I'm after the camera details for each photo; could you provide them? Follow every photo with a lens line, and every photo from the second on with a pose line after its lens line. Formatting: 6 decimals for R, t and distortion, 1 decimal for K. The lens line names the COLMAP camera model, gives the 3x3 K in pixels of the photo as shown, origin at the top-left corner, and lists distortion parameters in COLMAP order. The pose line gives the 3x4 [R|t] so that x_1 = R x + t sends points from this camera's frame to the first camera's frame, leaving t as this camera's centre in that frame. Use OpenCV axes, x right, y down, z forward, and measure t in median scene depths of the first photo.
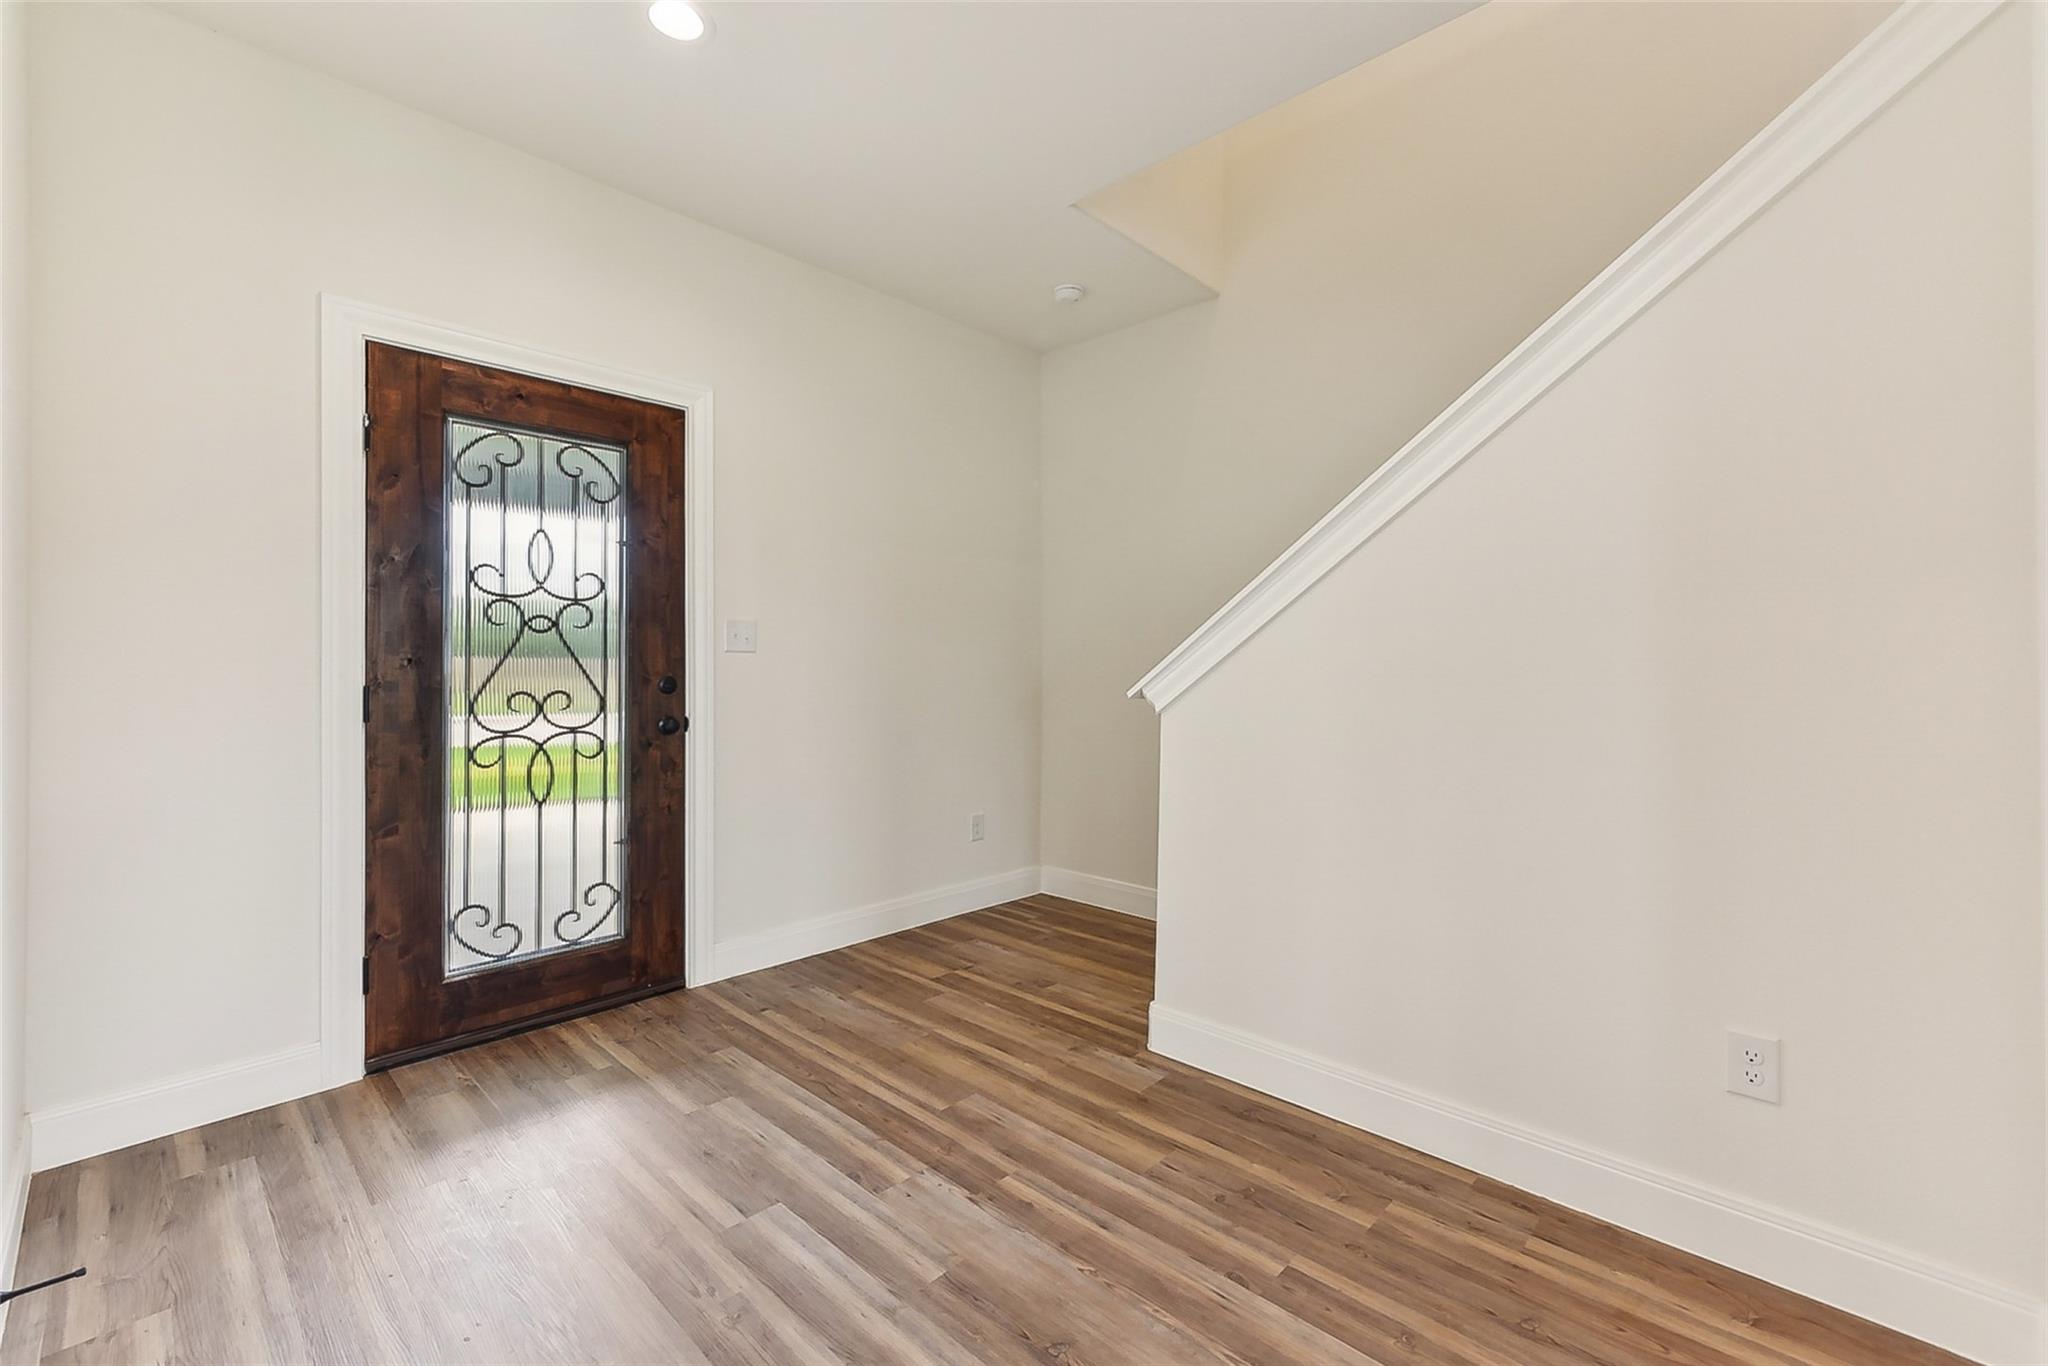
lens RADIAL K [[821.9, 0, 1029.0], [0, 821.9, 665.9], [0, 0, 1]] dist [0.005737, -0.001750]
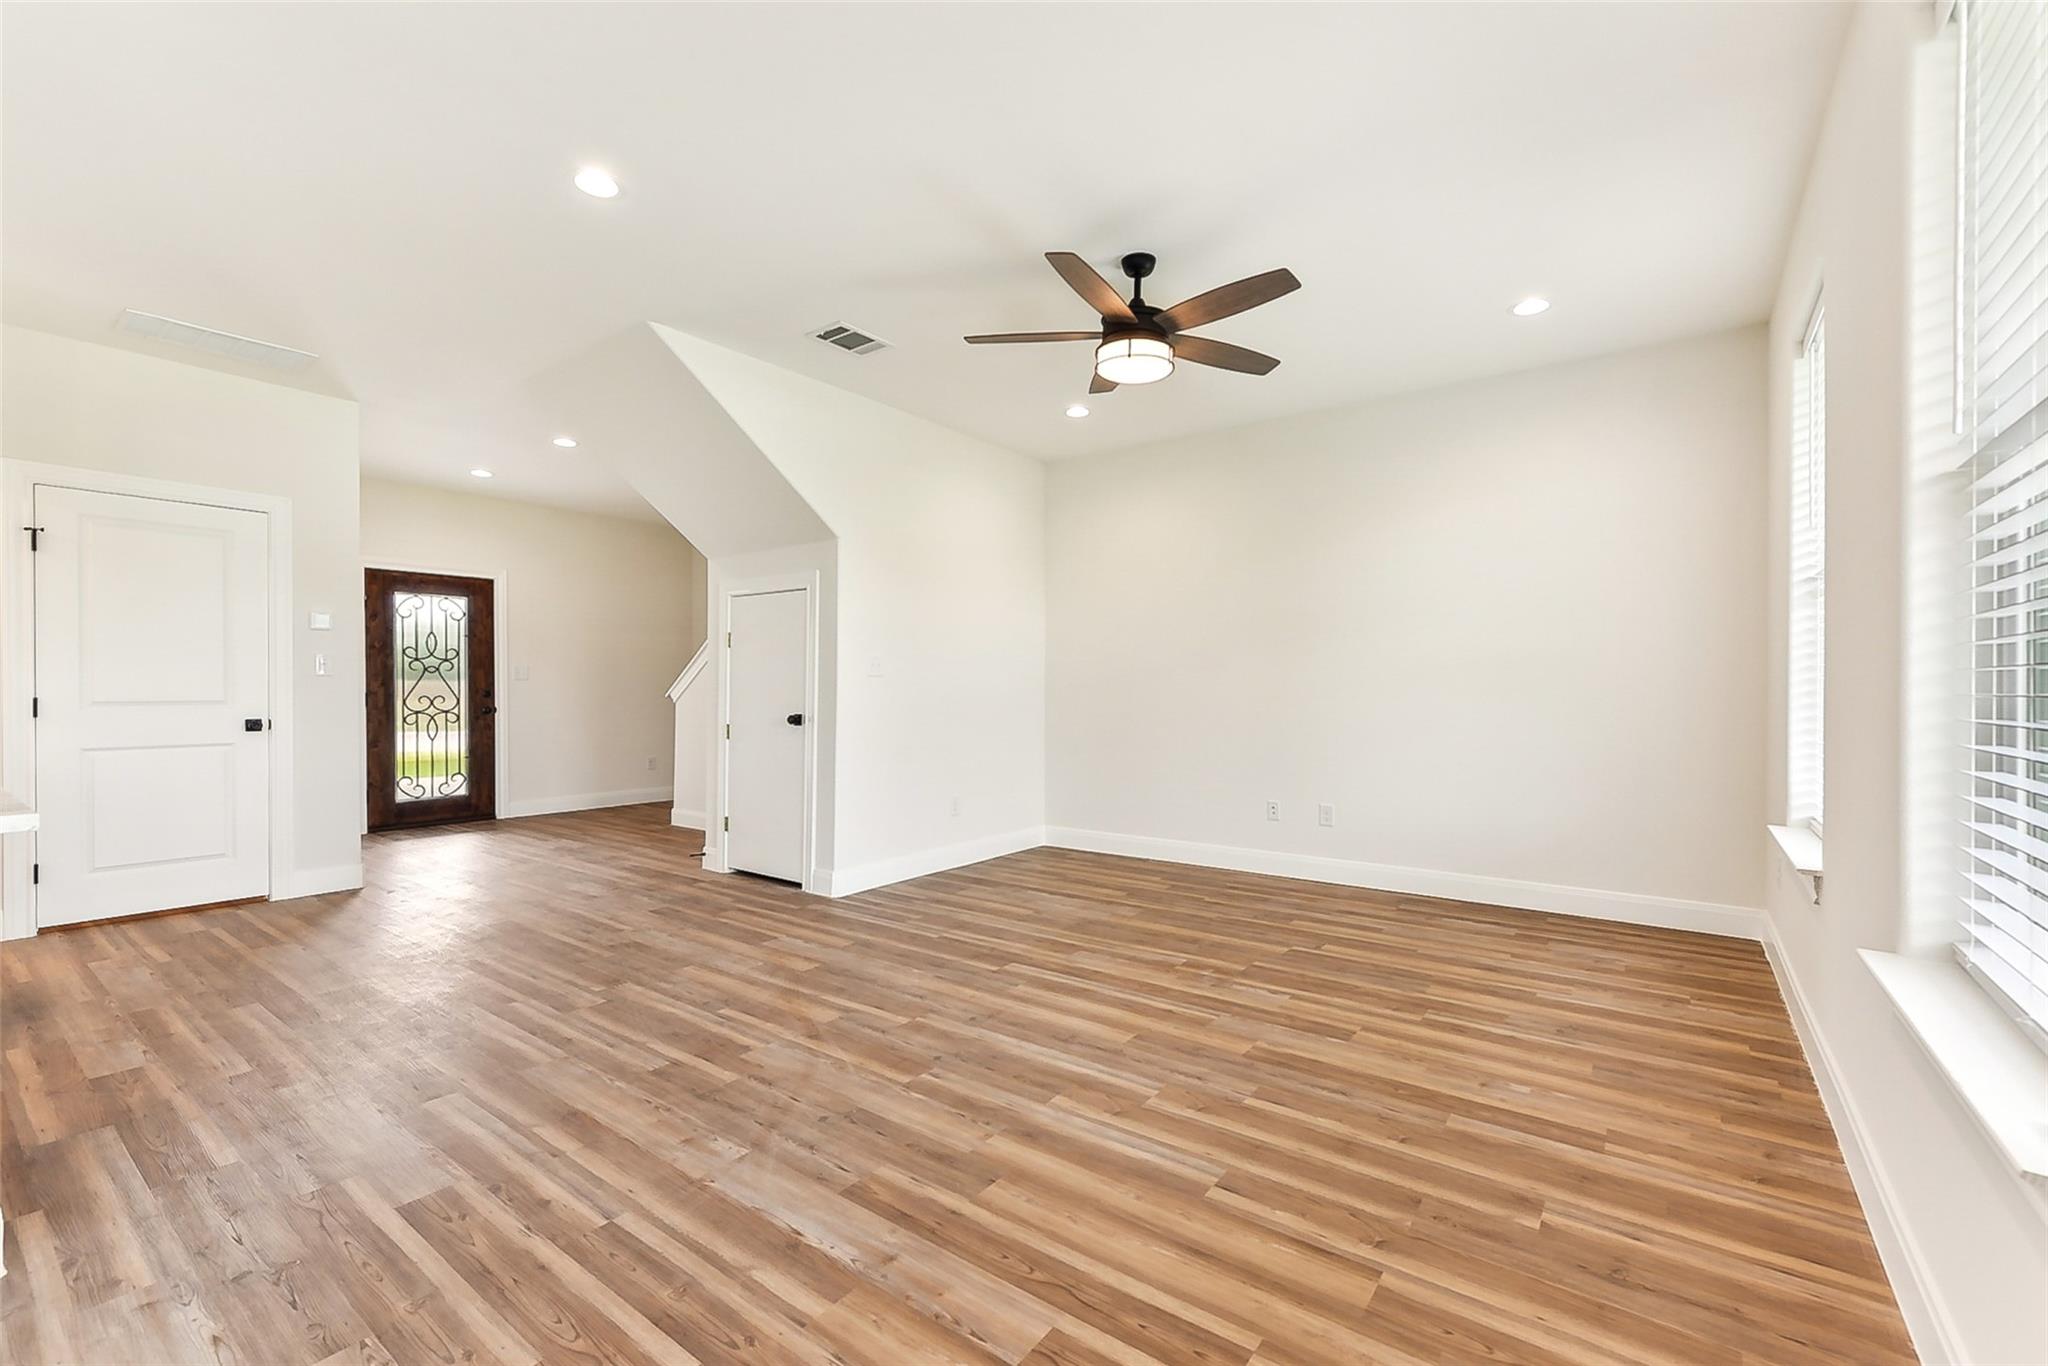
lens RADIAL K [[821.9, 0, 1020.9], [0, 821.9, 694.6], [0, 0, 1]] dist [0.005737, -0.001750]
pose [[0.993077, -0.001401, 0.117453, 0.928040], [-0.000382, 0.999885, 0.015161, -0.011944], [-0.117461, -0.015101, 0.992963, -1.765740]]
